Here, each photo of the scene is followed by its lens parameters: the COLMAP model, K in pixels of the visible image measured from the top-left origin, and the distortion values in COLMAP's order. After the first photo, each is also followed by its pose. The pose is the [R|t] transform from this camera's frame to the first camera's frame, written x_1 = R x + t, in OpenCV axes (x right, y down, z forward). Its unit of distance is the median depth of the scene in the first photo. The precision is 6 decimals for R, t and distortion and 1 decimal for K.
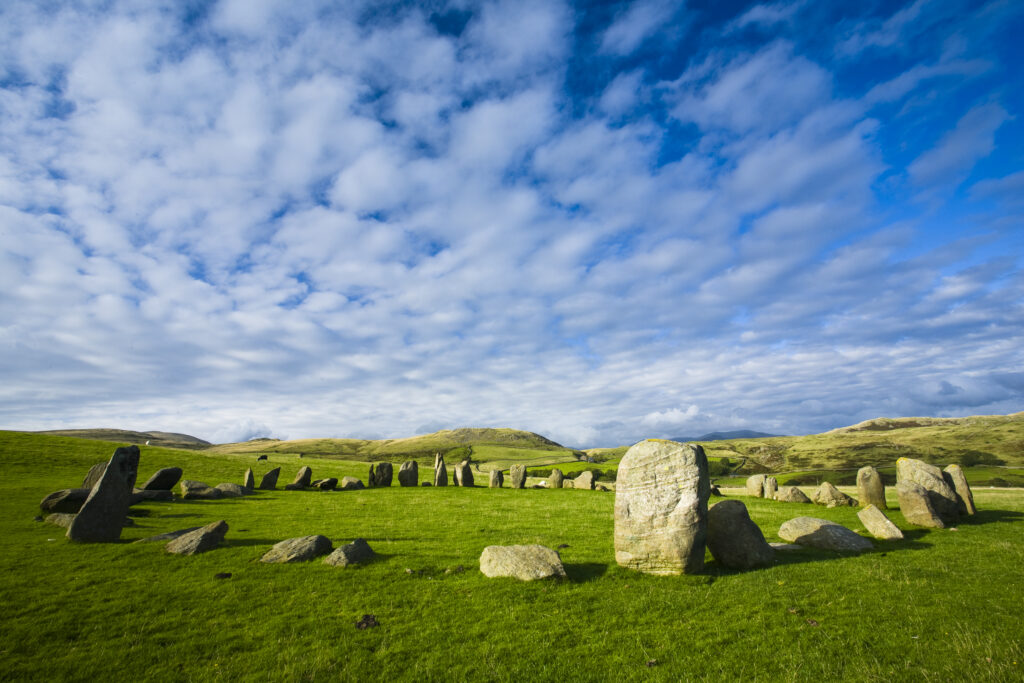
lens RADIAL K [[508.2, 0, 505.6], [0, 508.2, 336.7], [0, 0, 1]] dist [-0.075618, 0.031091]
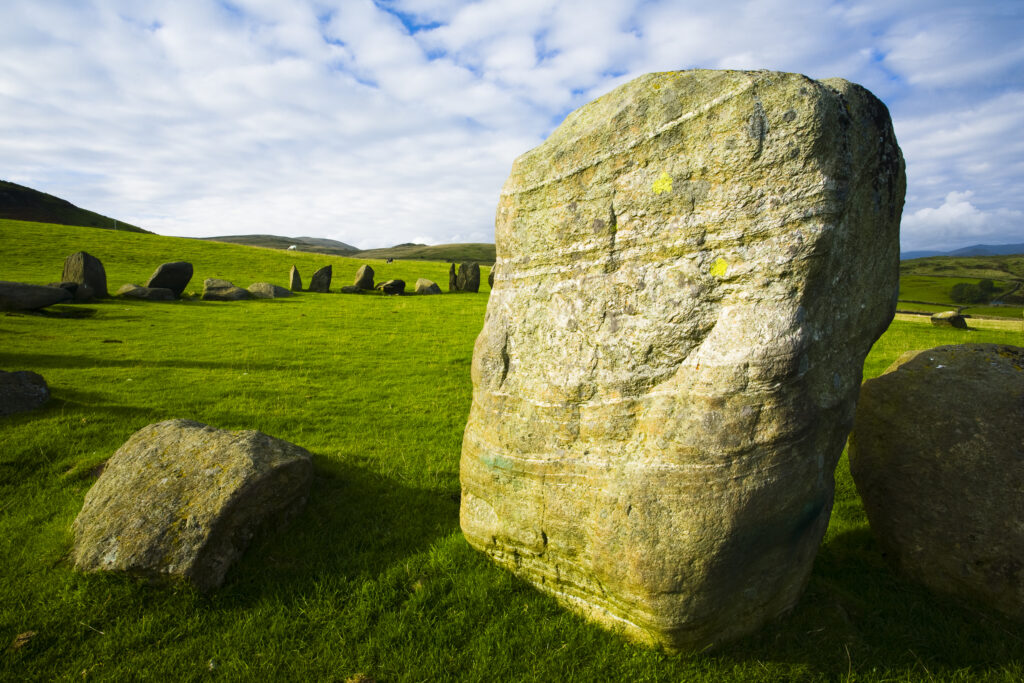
lens RADIAL K [[596.2, 0, 506.9], [0, 596.2, 338.9], [0, 0, 1]] dist [-0.062316, 0.035629]
pose [[0.959193, 0.058117, -0.276714, 0.113512], [0.041846, 0.938693, 0.342204, 0.081010], [0.279638, -0.339819, 0.897956, 0.253183]]
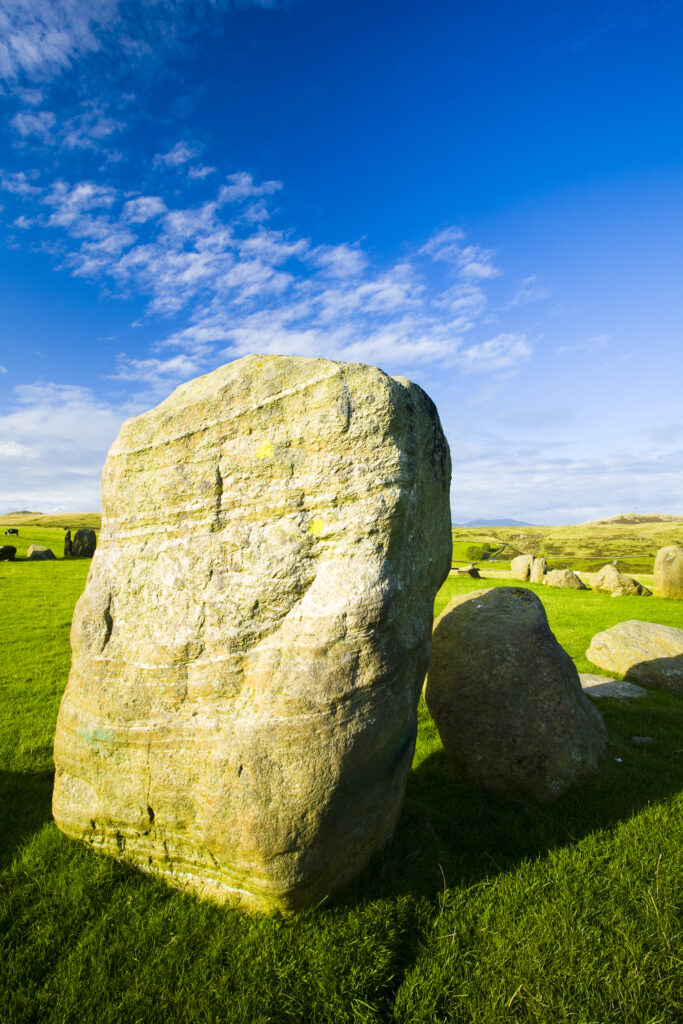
lens RADIAL K [[508.2, 0, 342.0], [0, 508.2, 510.3], [0, 0, 1]] dist [-0.075618, 0.031091]
pose [[0.991797, 0.033441, 0.123369, 0.112626], [-0.055065, 0.982800, 0.176274, 0.084727], [-0.115352, -0.181622, 0.976579, 0.262567]]
